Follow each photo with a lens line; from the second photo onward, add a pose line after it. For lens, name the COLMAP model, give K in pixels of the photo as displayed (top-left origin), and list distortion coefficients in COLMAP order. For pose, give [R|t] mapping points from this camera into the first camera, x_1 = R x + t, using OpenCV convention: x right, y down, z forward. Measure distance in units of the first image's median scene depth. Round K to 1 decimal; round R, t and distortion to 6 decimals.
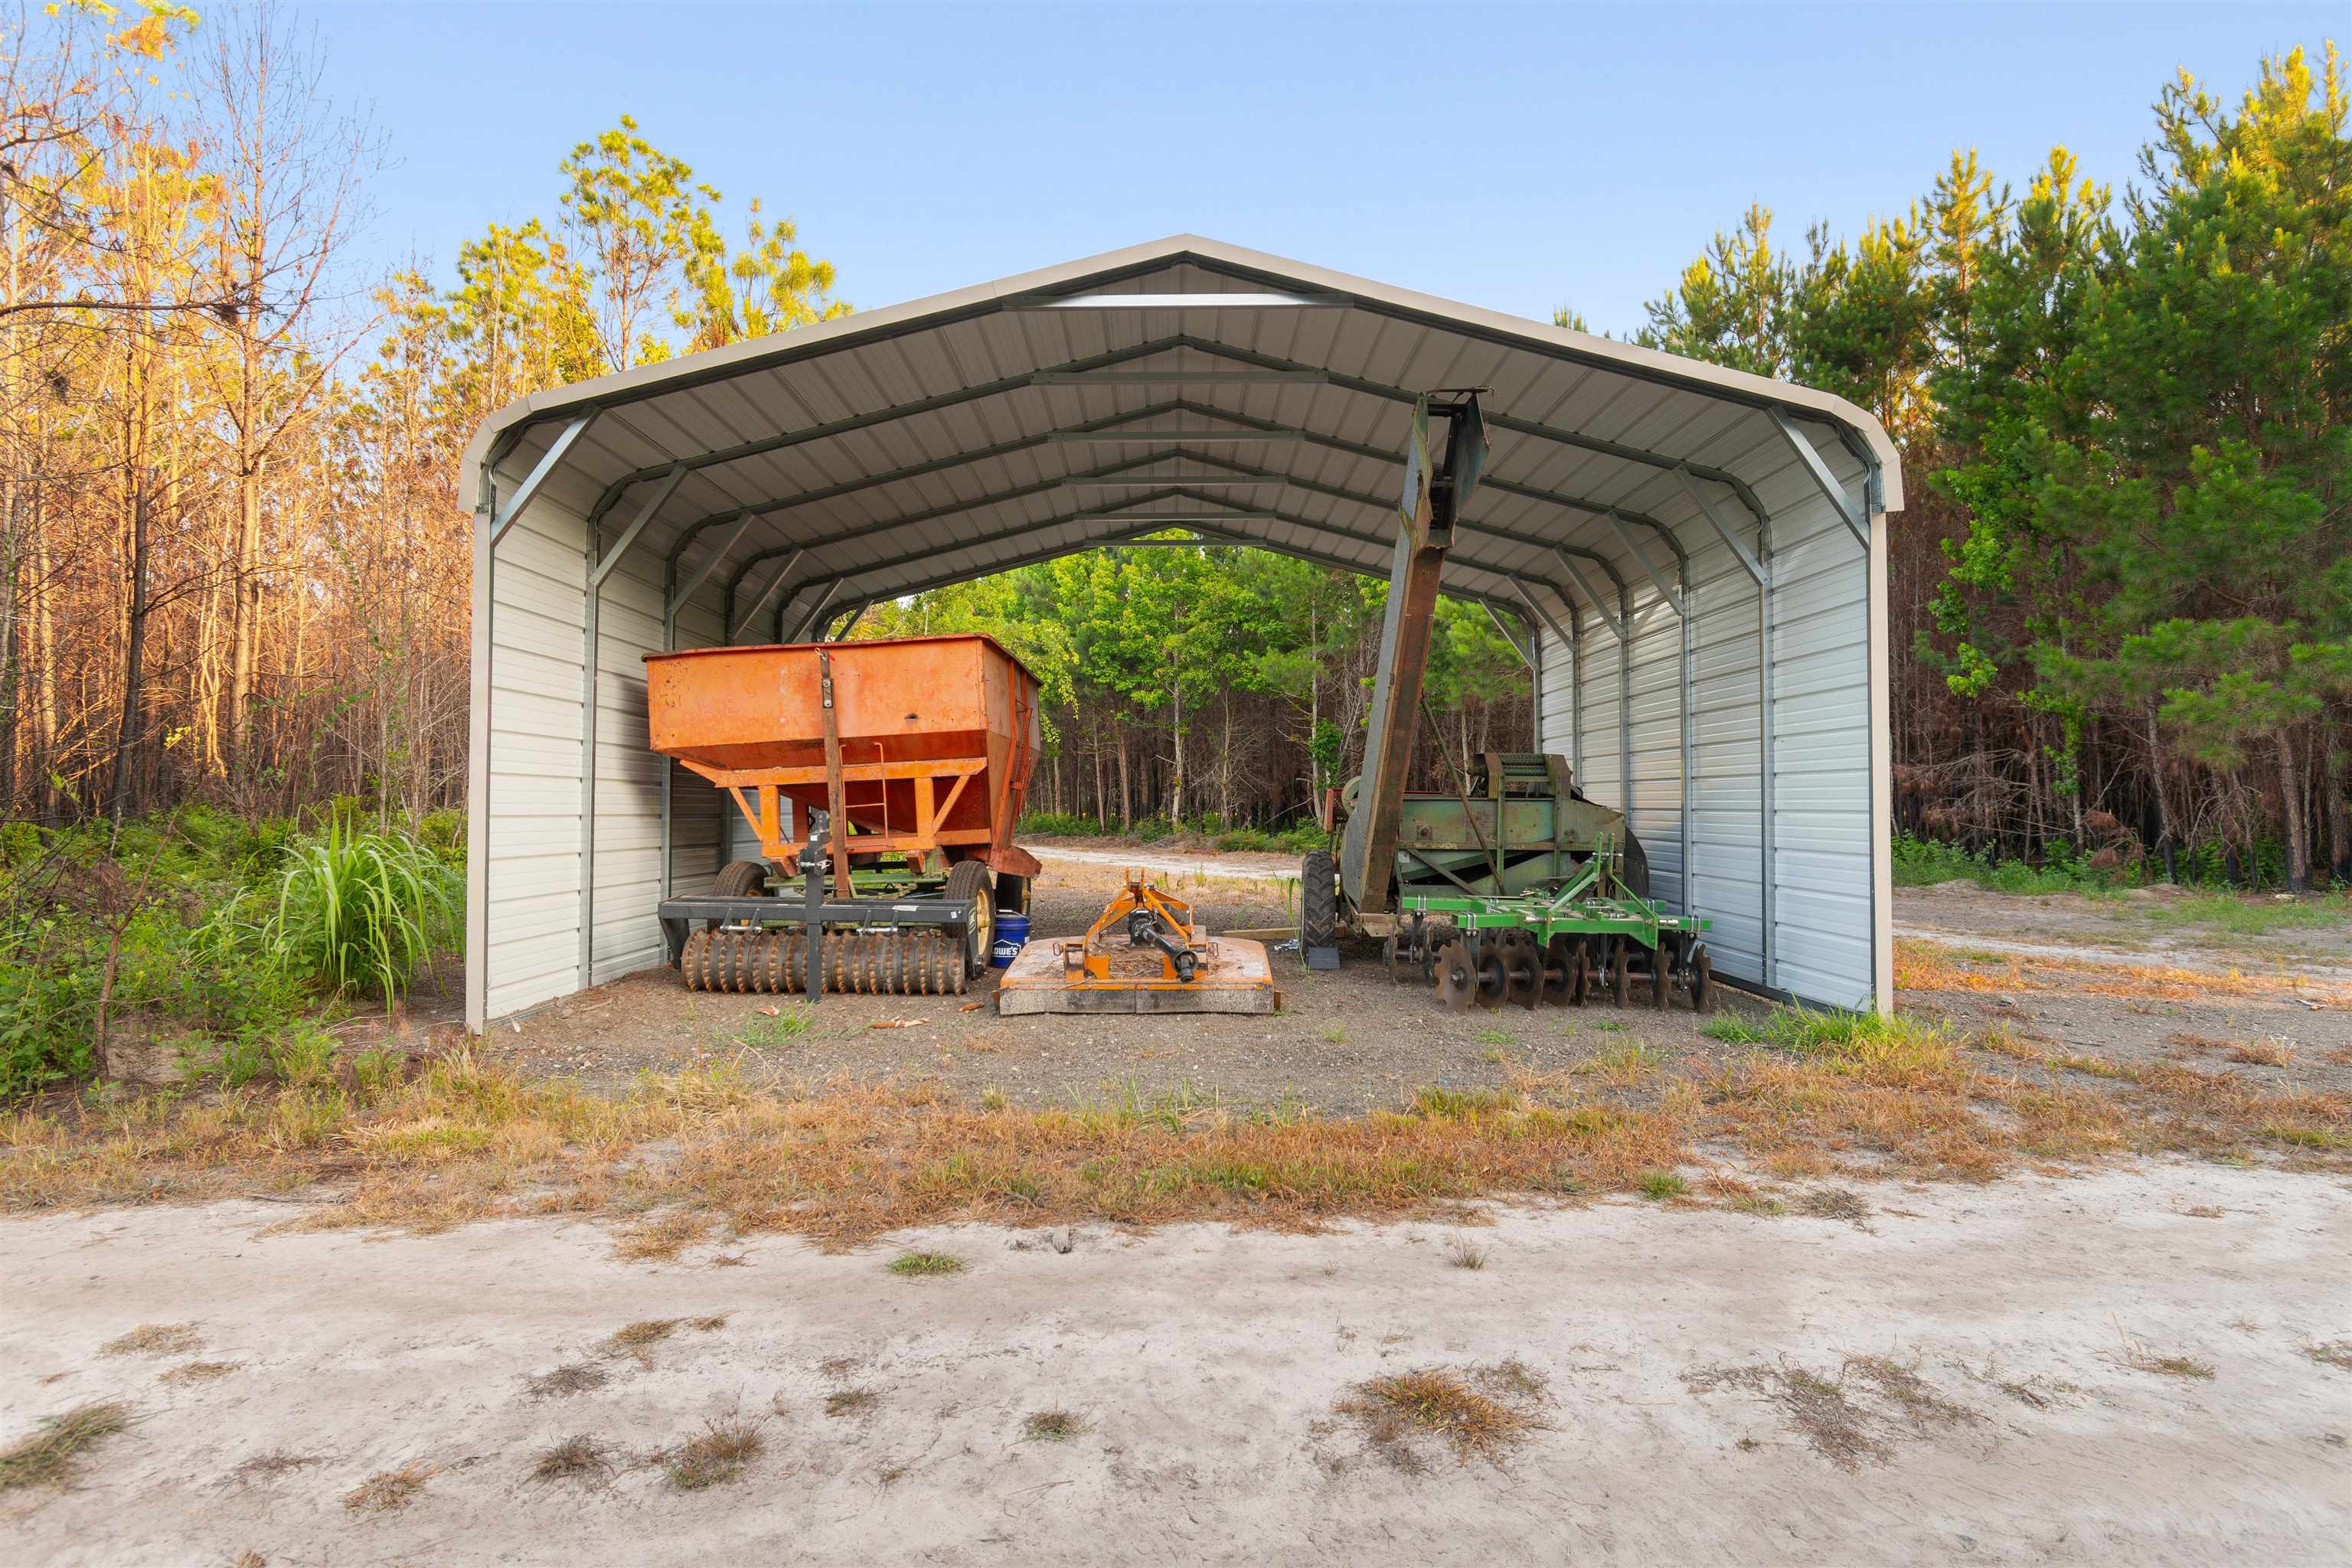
lens RADIAL K [[1259.8, 0, 1176.0], [0, 1259.8, 784.0], [0, 0, 1]] dist [-0.001834, 0.000153]
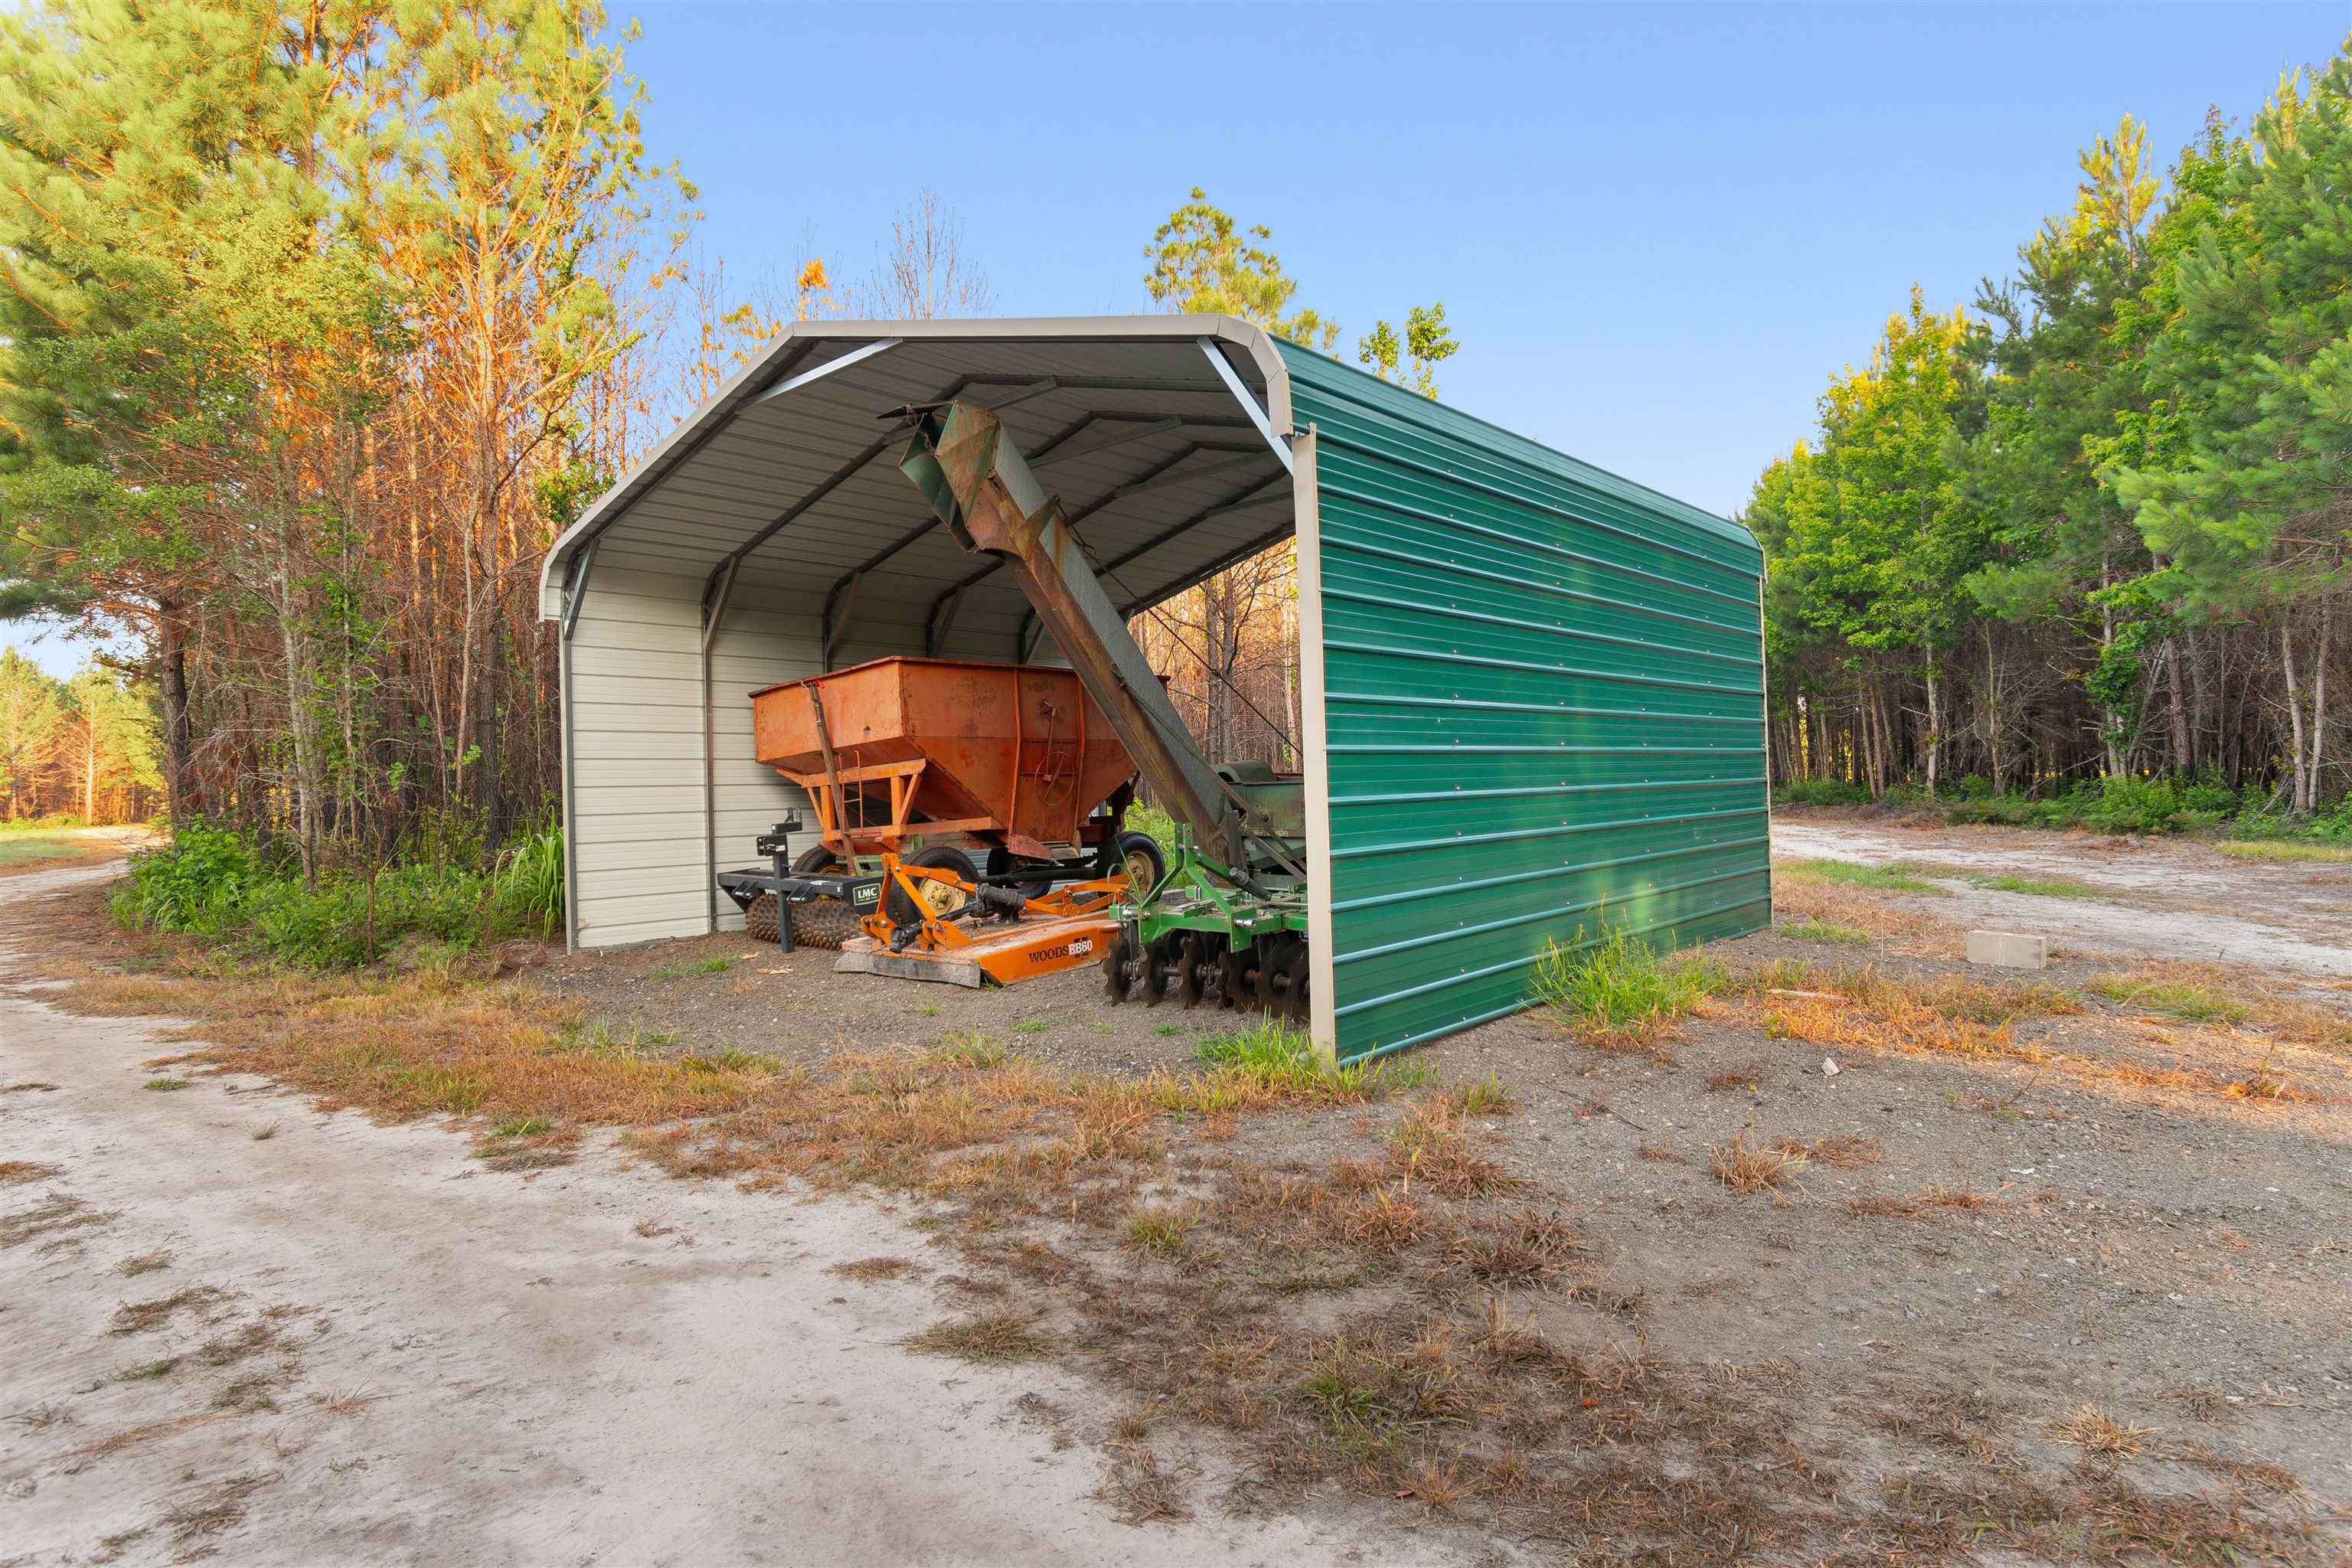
lens RADIAL K [[1282.3, 0, 1176.0], [0, 1282.3, 784.0], [0, 0, 1]] dist [0.001325, 0.000680]
pose [[0.746145, -0.022974, -0.665387, 0.318284], [0.039910, 0.999151, 0.010257, -0.000017], [0.664586, -0.034208, 0.746428, 0.095660]]
